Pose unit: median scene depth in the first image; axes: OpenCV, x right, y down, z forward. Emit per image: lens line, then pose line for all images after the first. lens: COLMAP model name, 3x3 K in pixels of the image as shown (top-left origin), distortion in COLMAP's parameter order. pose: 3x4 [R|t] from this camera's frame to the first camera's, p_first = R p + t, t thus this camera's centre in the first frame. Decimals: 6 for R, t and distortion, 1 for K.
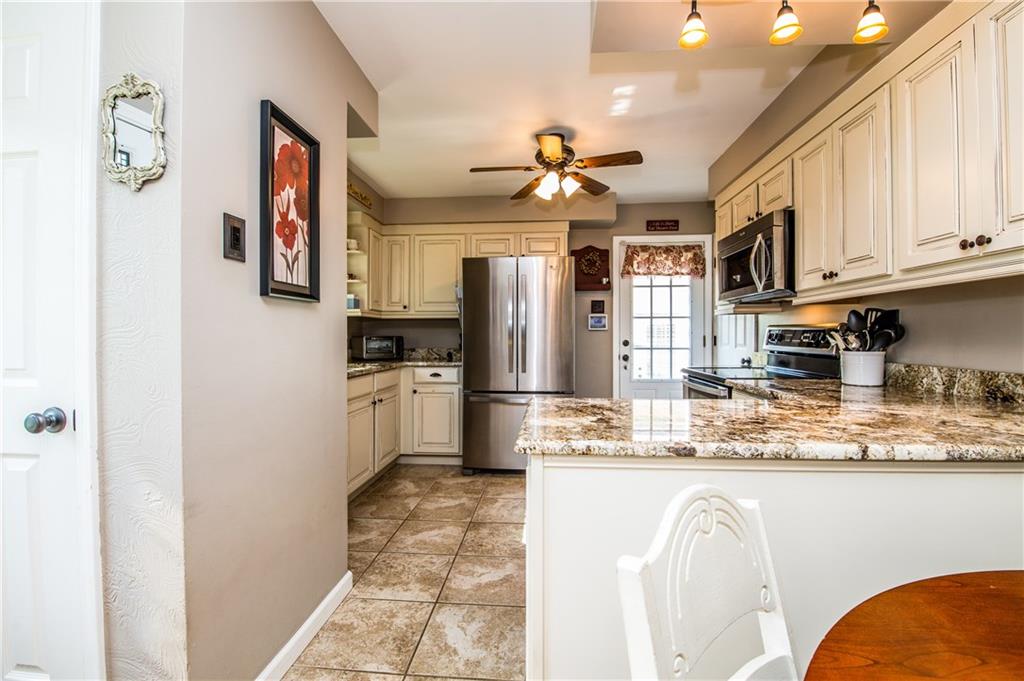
lens RADIAL K [[441.5, 0, 517.2], [0, 441.5, 337.8], [0, 0, 1]] dist [-0.002571, -0.010129]
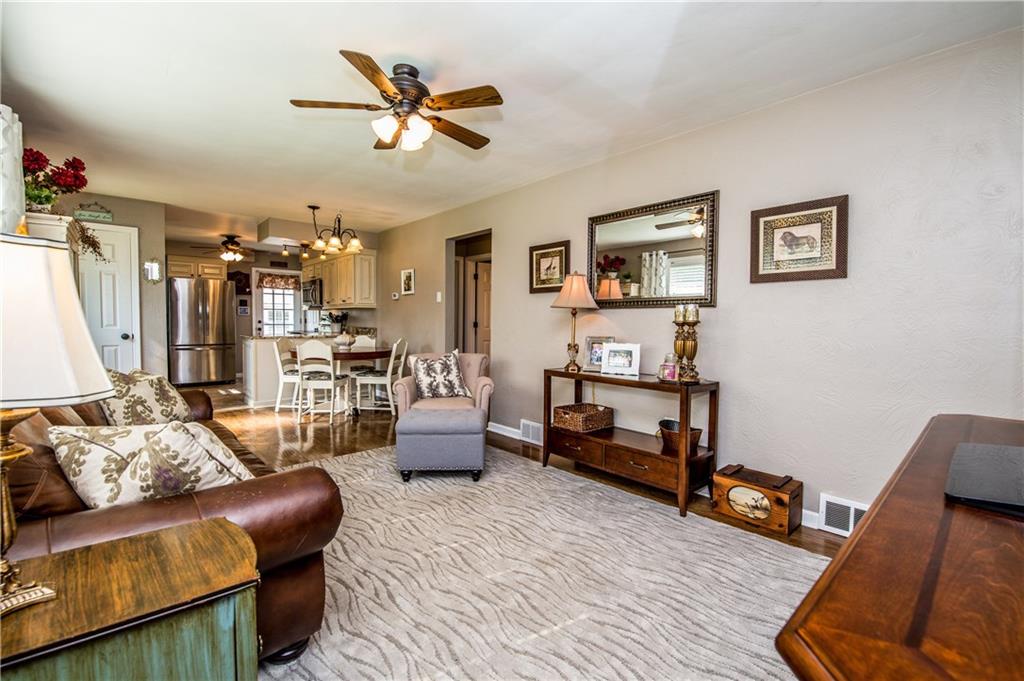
lens RADIAL K [[441.5, 0, 517.2], [0, 441.5, 337.8], [0, 0, 1]] dist [-0.002571, -0.010129]
pose [[0.690184, -0.019516, 0.723371, -0.458555], [-0.008319, 0.999356, 0.034899, 0.006105], [-0.723586, -0.030104, 0.689577, -1.422301]]
